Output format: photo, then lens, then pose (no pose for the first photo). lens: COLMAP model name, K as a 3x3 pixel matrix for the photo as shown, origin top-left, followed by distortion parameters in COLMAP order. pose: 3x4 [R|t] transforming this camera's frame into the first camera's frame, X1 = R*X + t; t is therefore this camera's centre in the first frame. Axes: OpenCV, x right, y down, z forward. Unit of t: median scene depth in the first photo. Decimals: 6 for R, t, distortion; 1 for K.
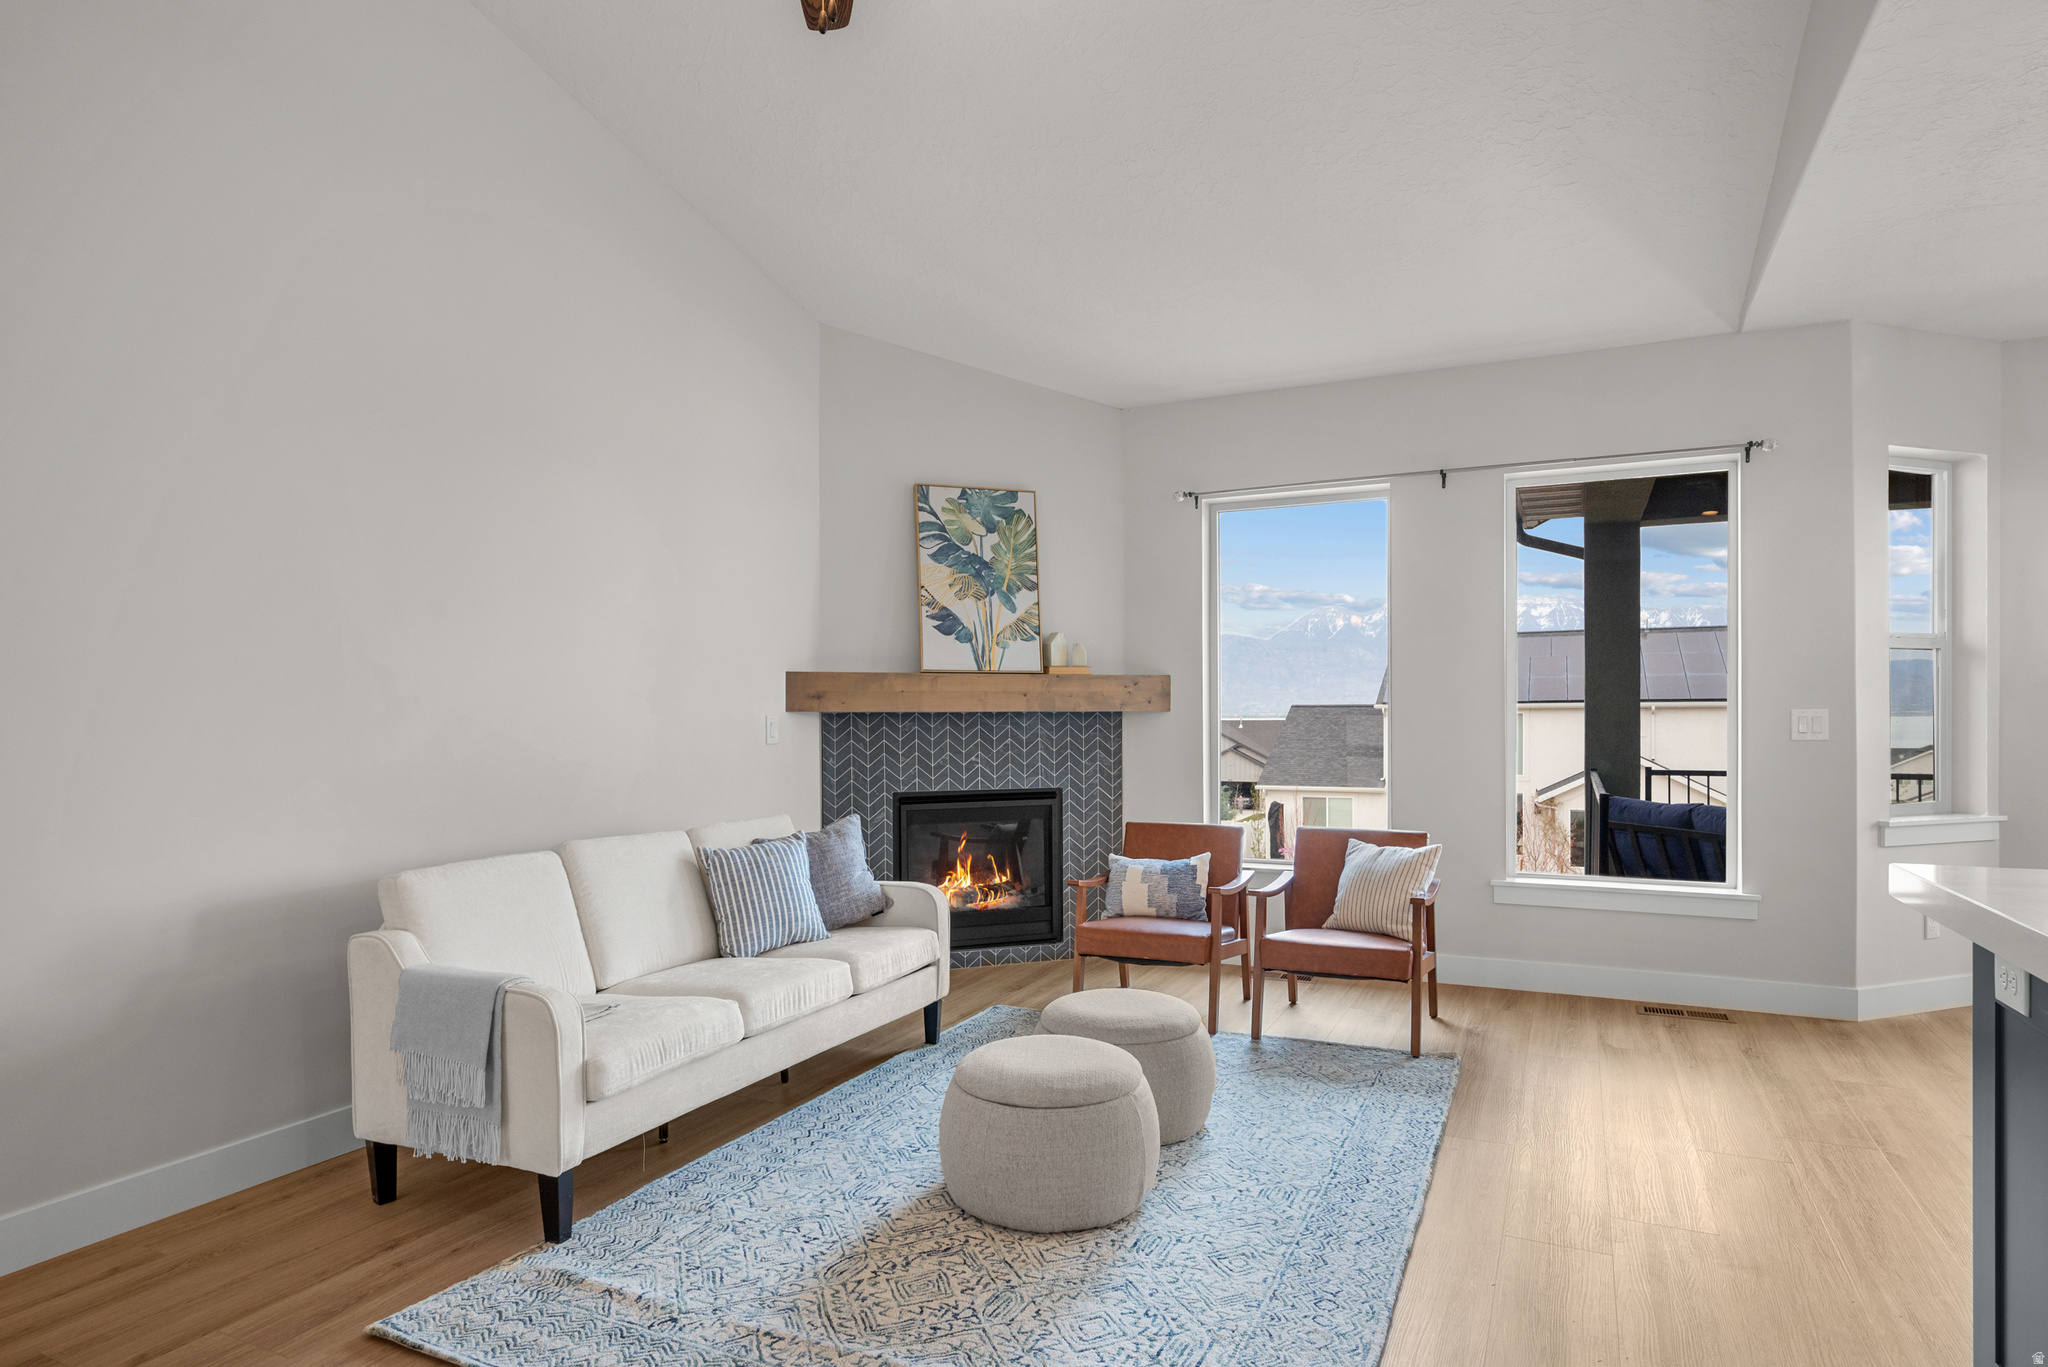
lens RADIAL K [[1138.1, 0, 1042.1], [0, 1138.1, 719.2], [0, 0, 1]] dist [-0.003994, -0.000748]
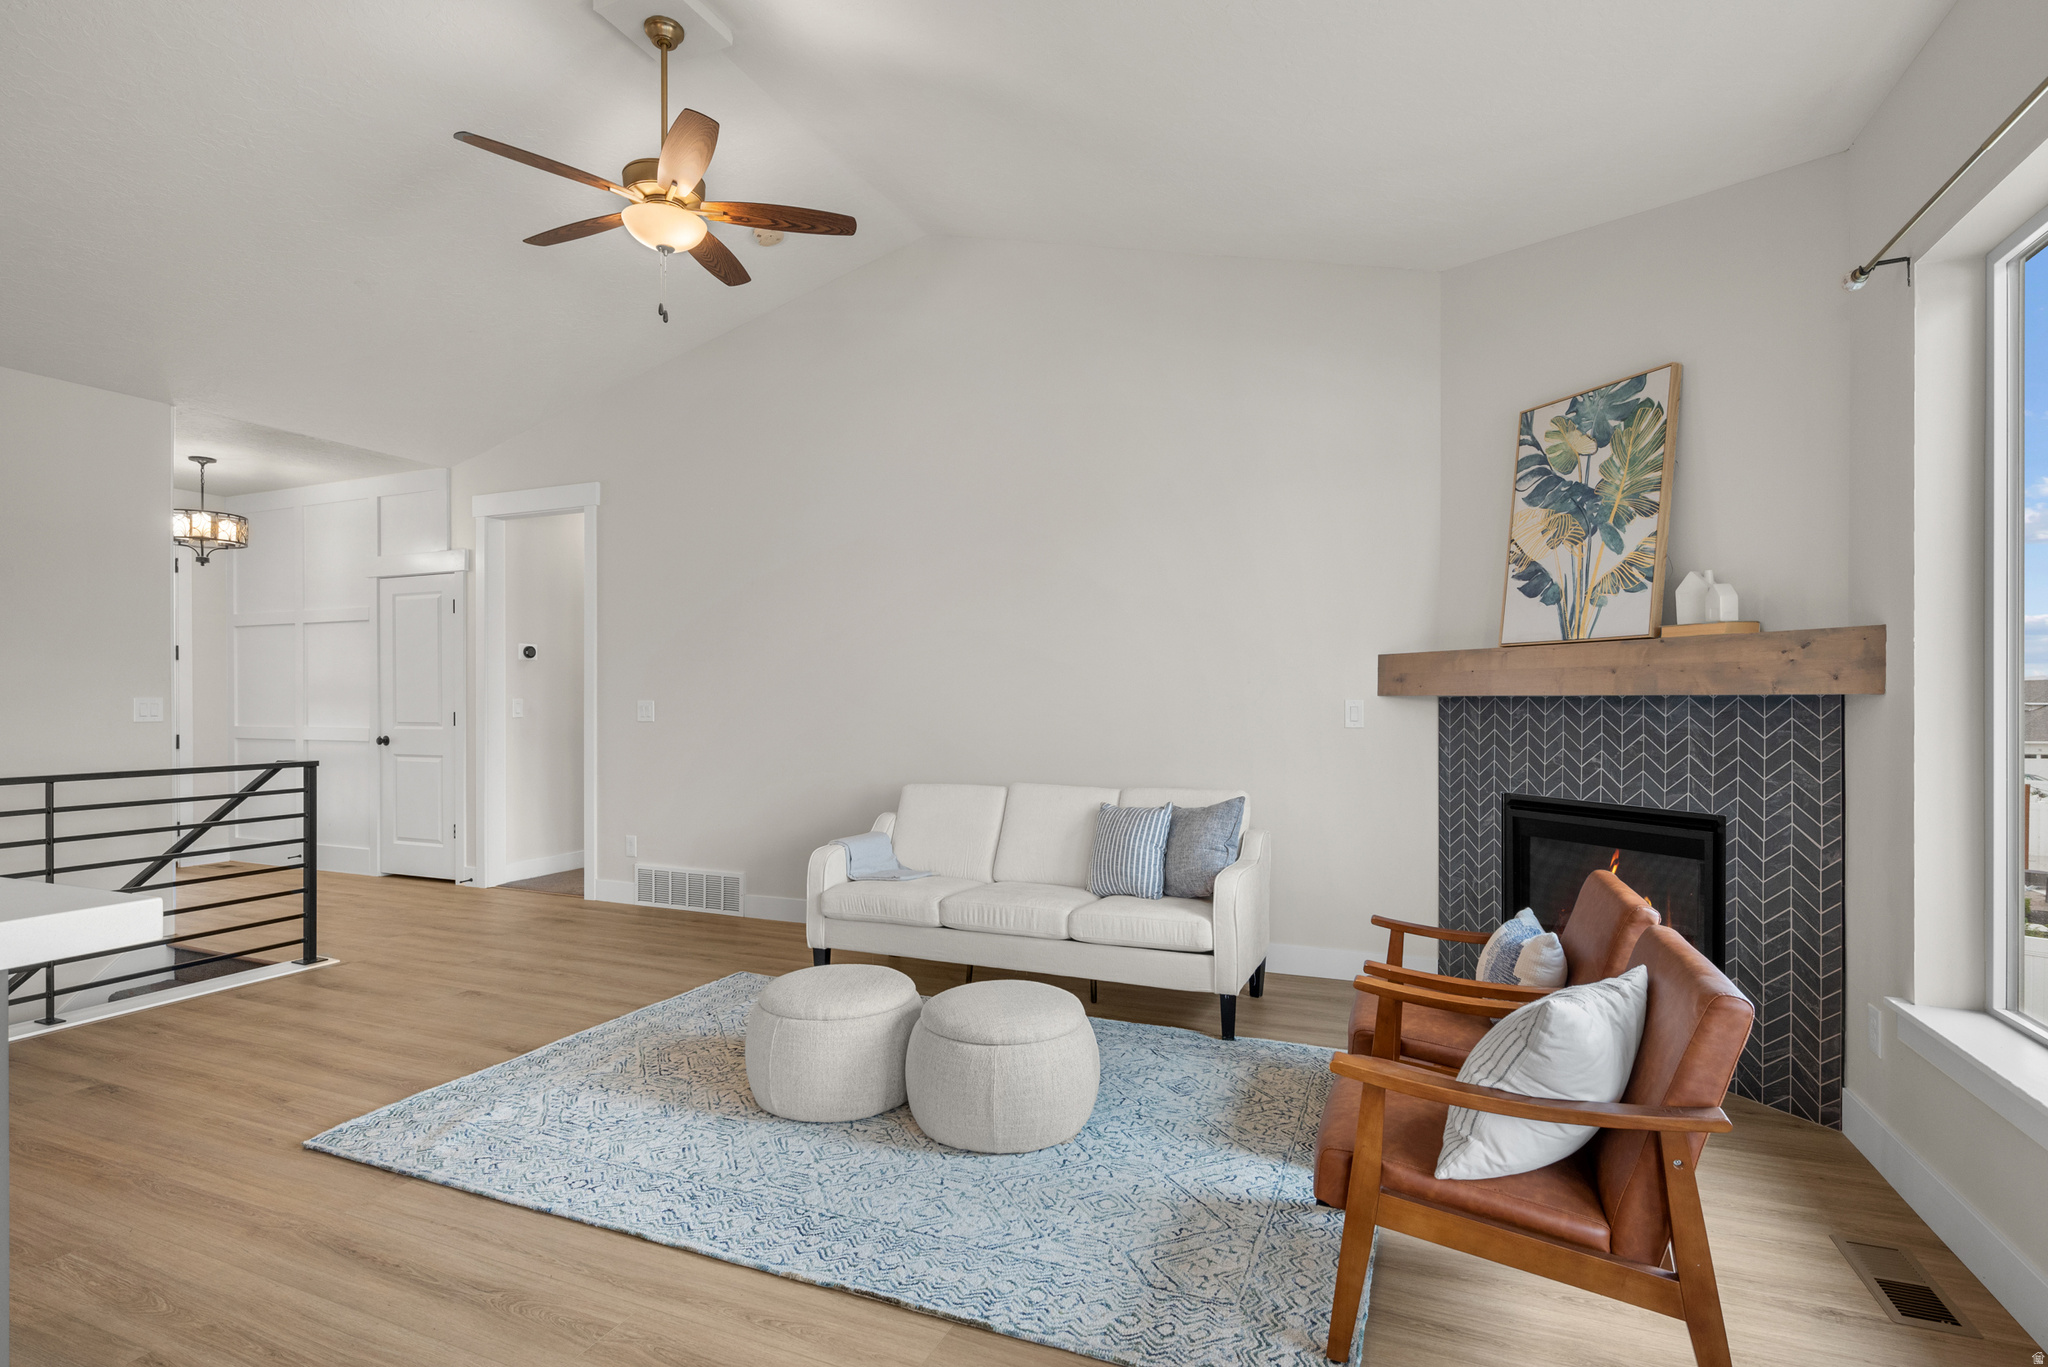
lens RADIAL K [[991.9, 0, 1033.6], [0, 991.9, 698.6], [0, 0, 1]] dist [0.003444, -0.001852]
pose [[0.037599, 0.001448, -0.999292, 0.576466], [-0.005454, 0.999984, 0.001244, -0.003425], [0.999278, 0.005404, 0.037607, 0.625860]]
